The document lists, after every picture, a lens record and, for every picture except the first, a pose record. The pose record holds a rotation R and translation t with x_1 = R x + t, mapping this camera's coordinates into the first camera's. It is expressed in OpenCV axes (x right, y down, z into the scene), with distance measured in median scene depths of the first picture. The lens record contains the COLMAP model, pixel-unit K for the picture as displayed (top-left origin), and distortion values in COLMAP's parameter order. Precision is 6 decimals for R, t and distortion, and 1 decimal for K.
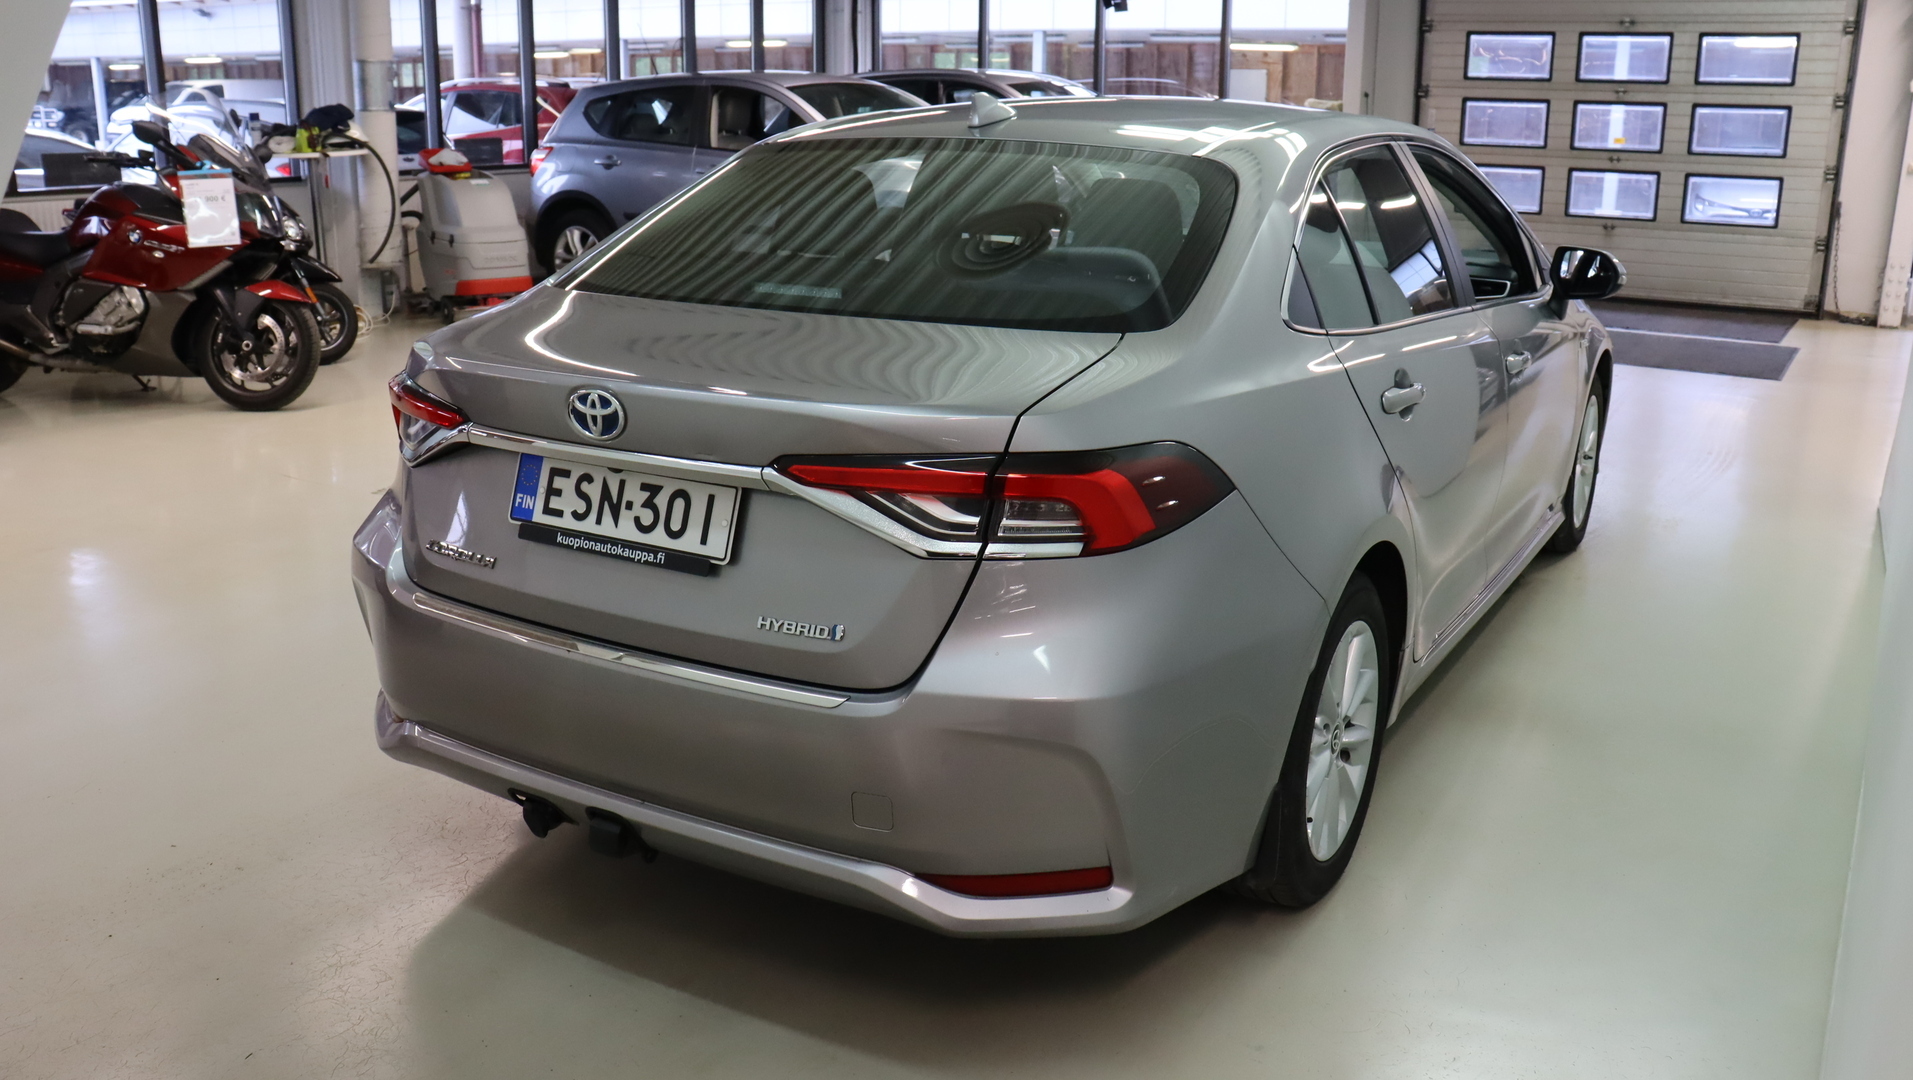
lens RADIAL K [[1704.6, 0, 959.8], [0, 1704.6, 530.3], [0, 0, 1]] dist [-0.166123, 0.227855]
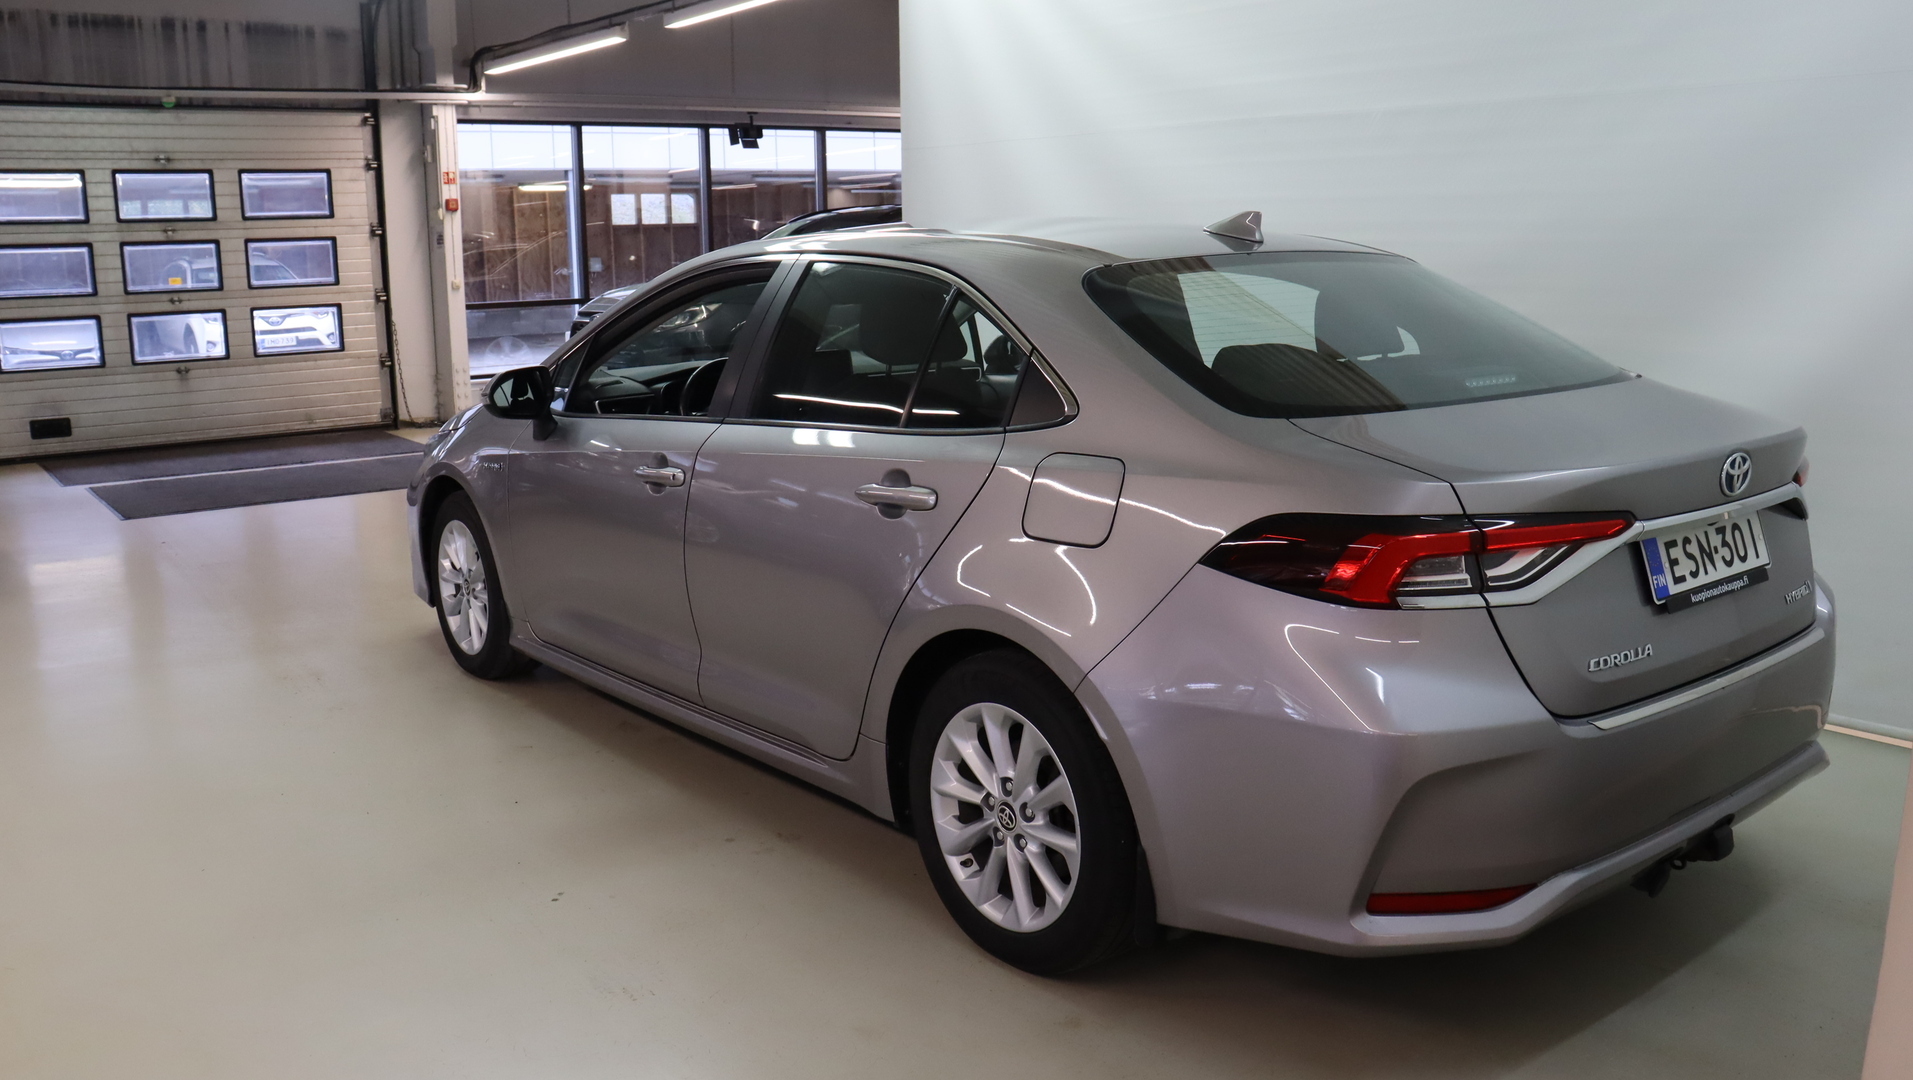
lens RADIAL K [[1688.8, 0, 957.2], [0, 1688.8, 492.3], [0, 0, 1]] dist [-0.004388, -0.006800]
pose [[0.317631, -0.170000, 0.932851, -0.401878], [0.268358, 0.959692, 0.083517, -0.081248], [-0.909447, 0.223811, 0.350449, 0.289010]]
